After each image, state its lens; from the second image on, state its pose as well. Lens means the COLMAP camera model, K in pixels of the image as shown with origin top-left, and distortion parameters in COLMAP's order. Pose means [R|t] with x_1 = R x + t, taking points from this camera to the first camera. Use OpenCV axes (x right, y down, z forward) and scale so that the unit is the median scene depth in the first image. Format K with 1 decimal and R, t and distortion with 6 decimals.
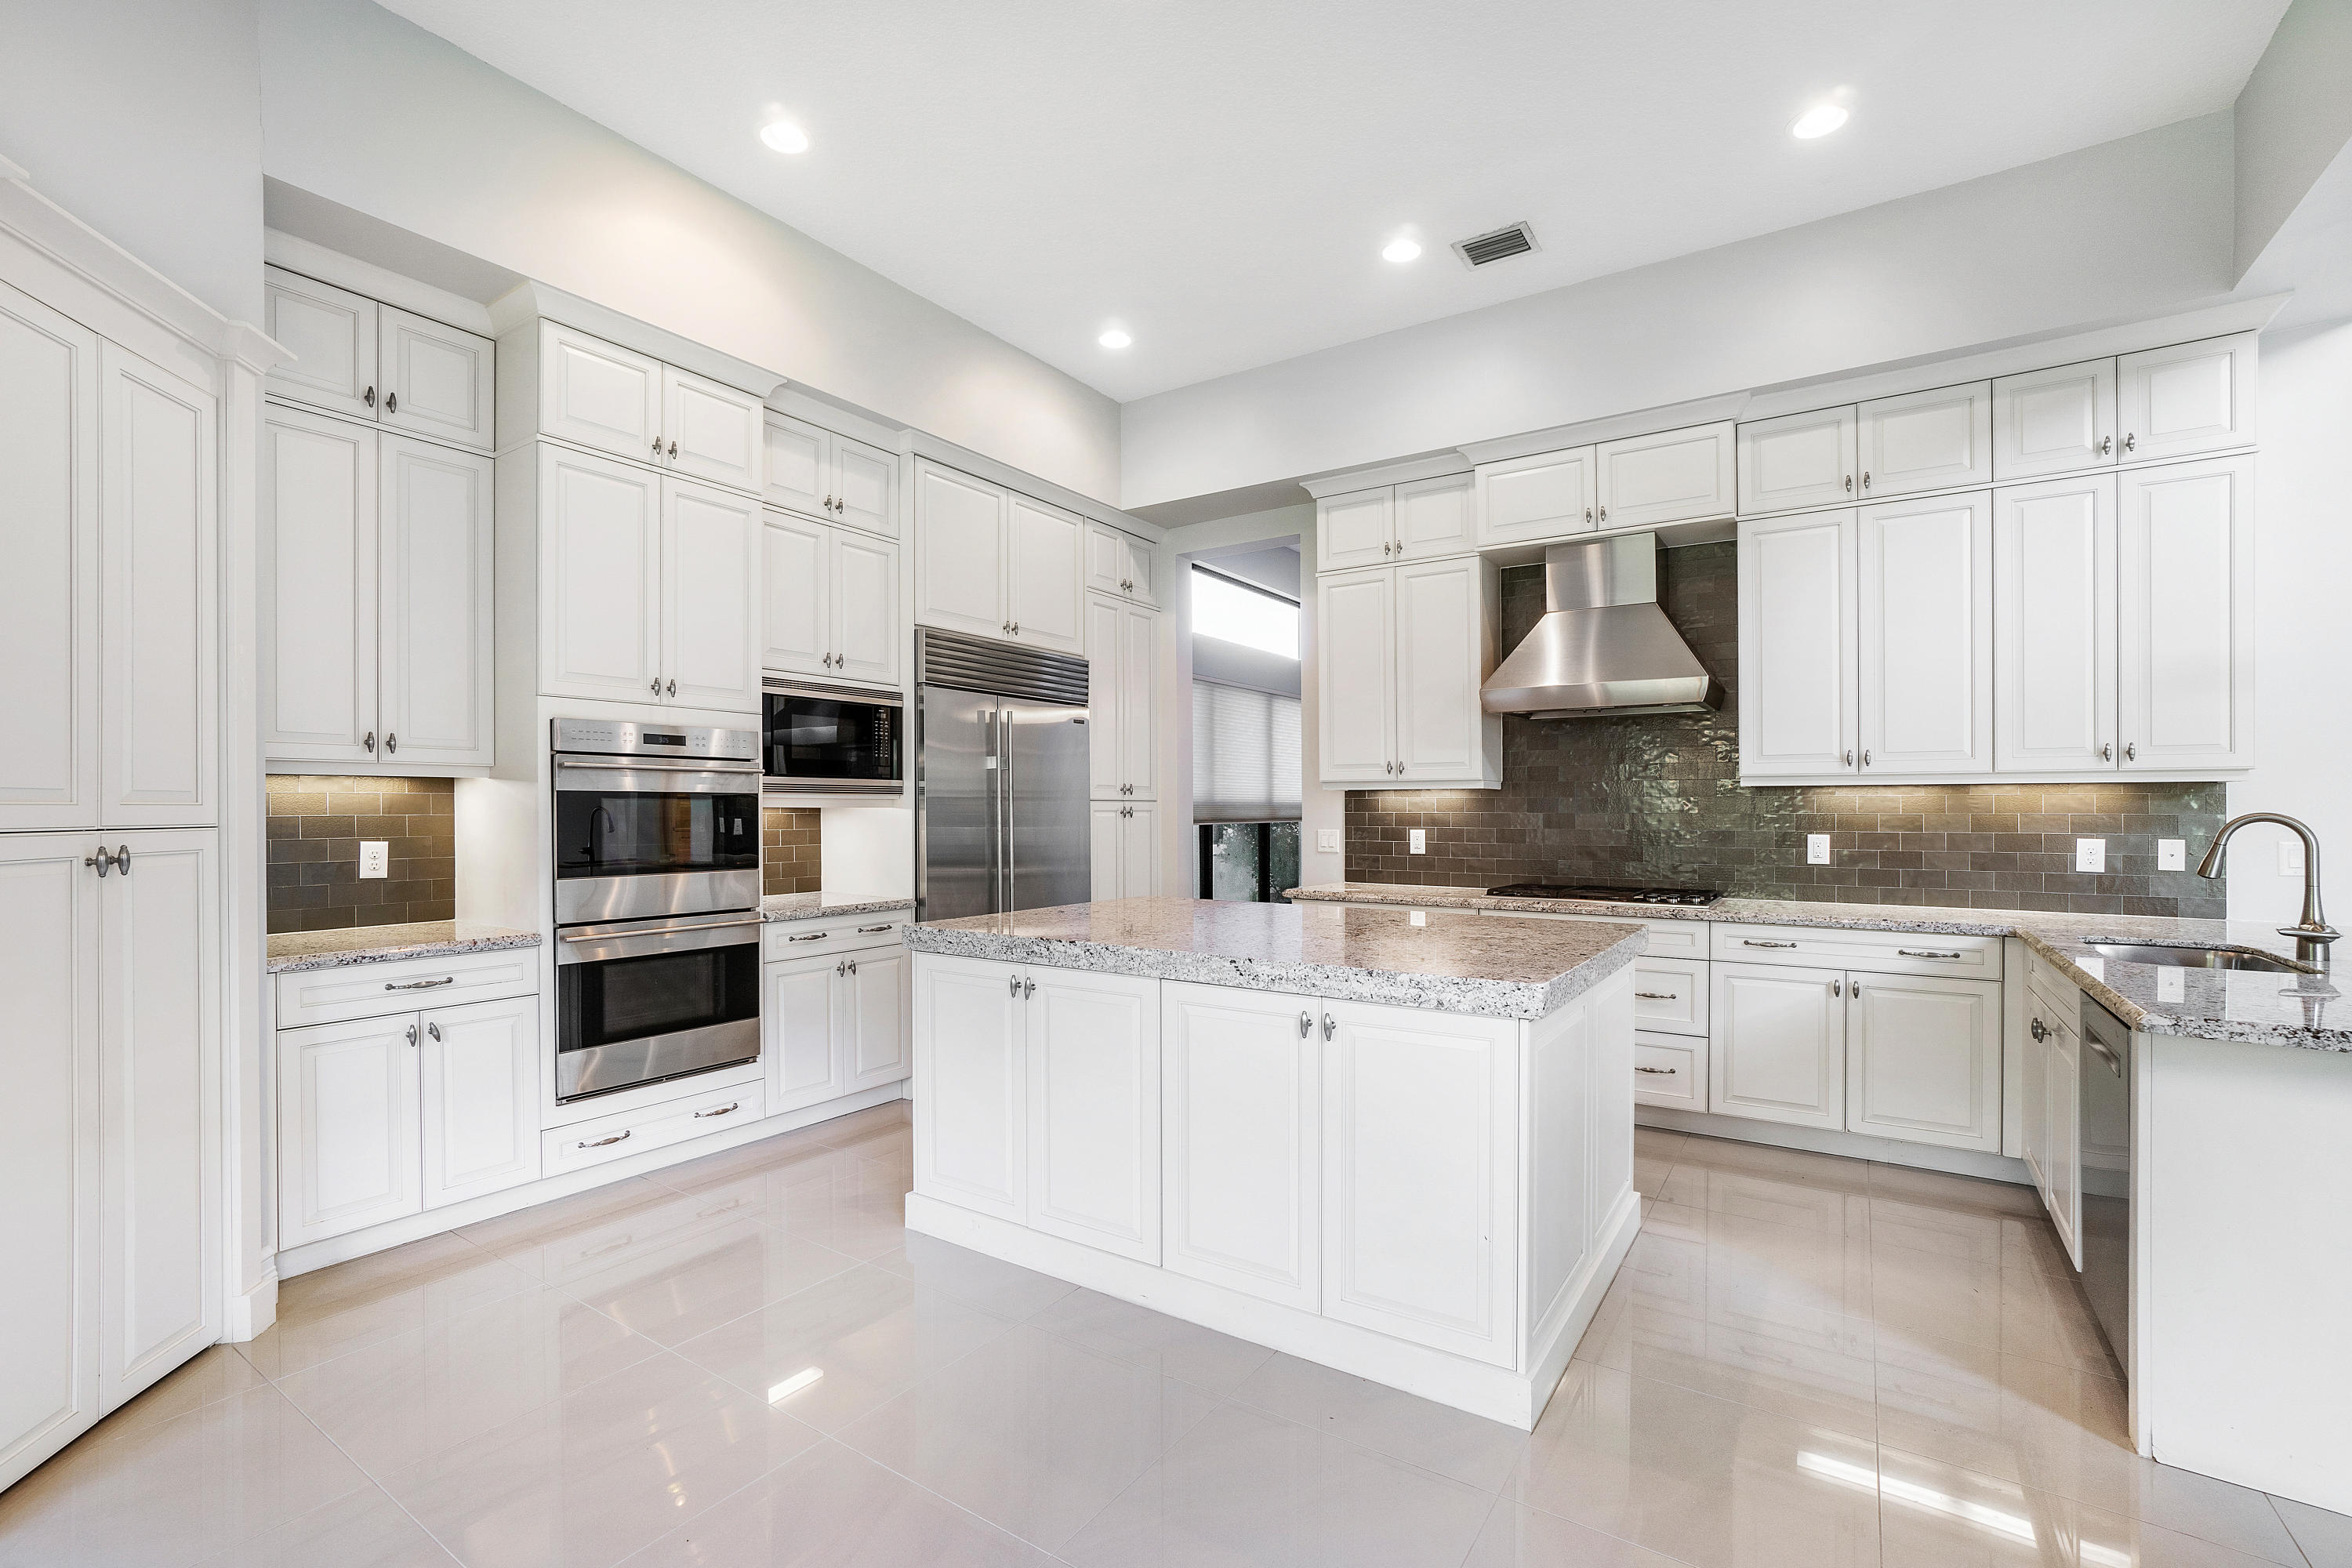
lens RADIAL K [[1039.7, 0, 1168.4], [0, 1039.7, 808.8], [0, 0, 1]] dist [-0.021118, 0.009404]
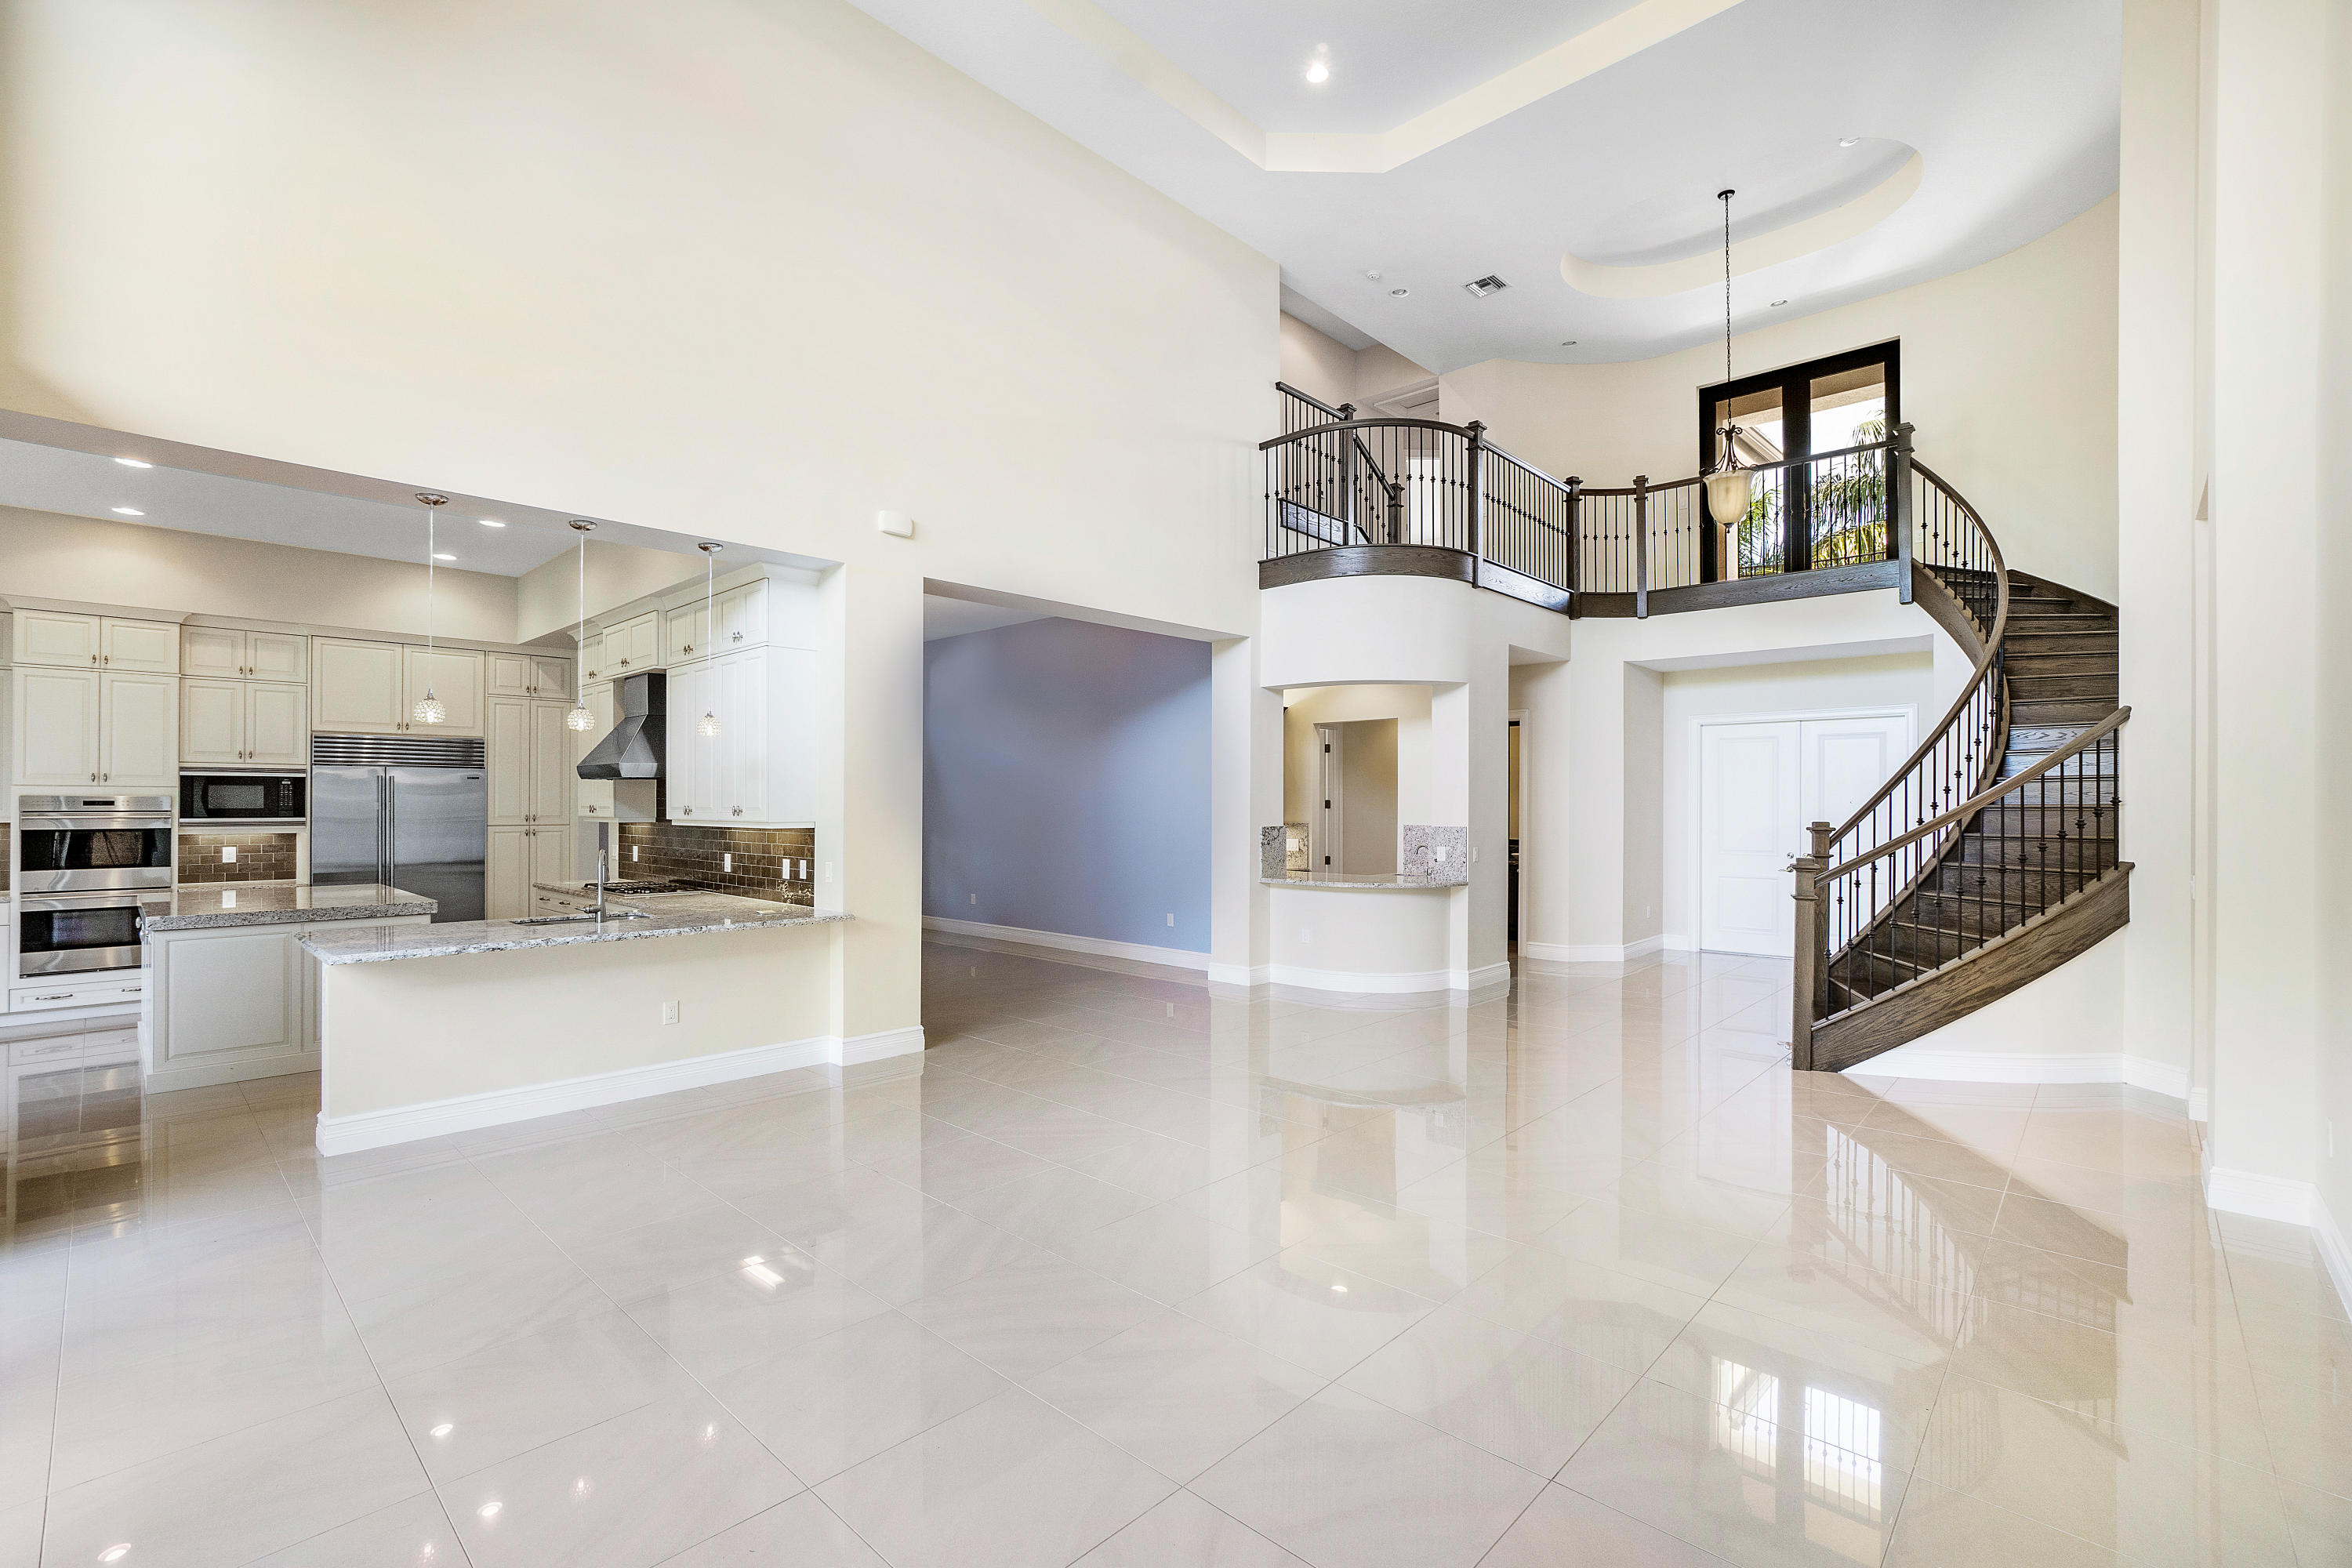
lens RADIAL K [[1039.7, 0, 1189.2], [0, 1039.7, 795.5], [0, 0, 1]] dist [-0.021118, 0.009404]
pose [[0.983447, -0.000413, -0.181196, 1.698652], [-0.000070, 0.999996, -0.002663, -0.066293], [0.181197, 0.002632, 0.983443, -0.511232]]
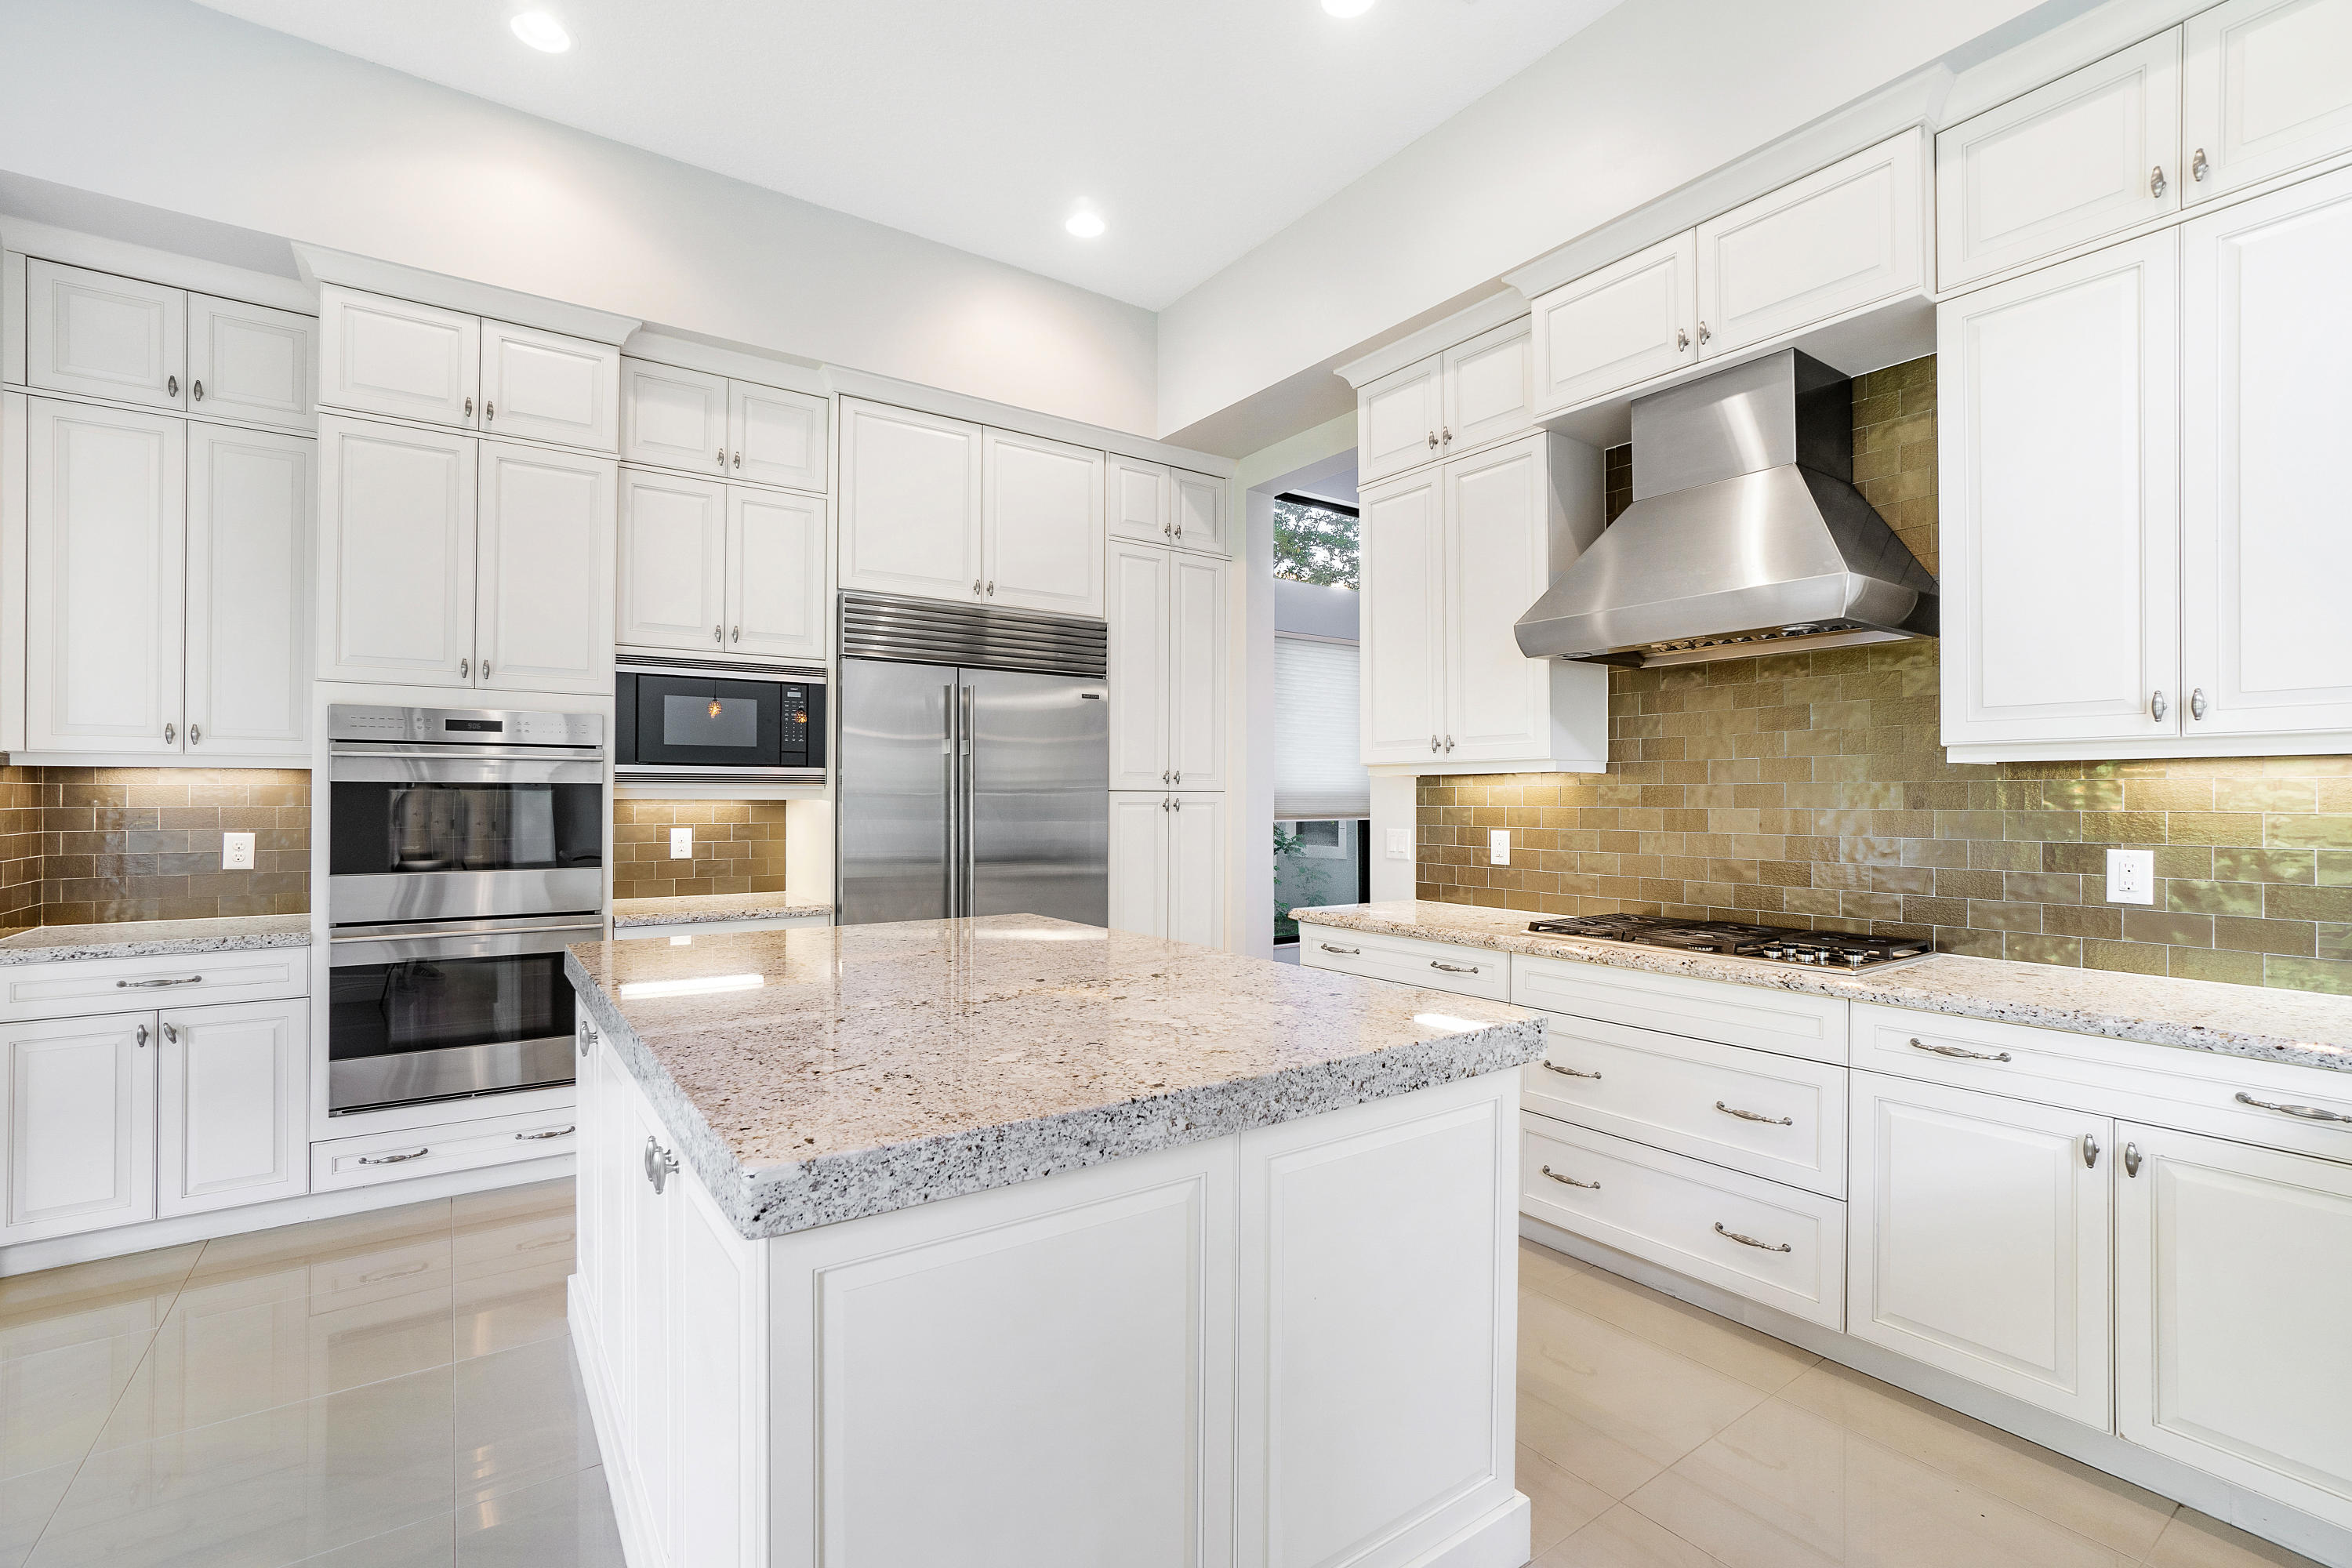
lens RADIAL K [[1039.7, 0, 1177.7], [0, 1039.7, 795.9], [0, 0, 1]] dist [-0.021118, 0.009404]
pose [[0.932647, -0.000423, -0.360791, 0.363356], [-0.000814, 0.999994, -0.003275, -0.001427], [0.360790, 0.003348, 0.932641, 0.316611]]
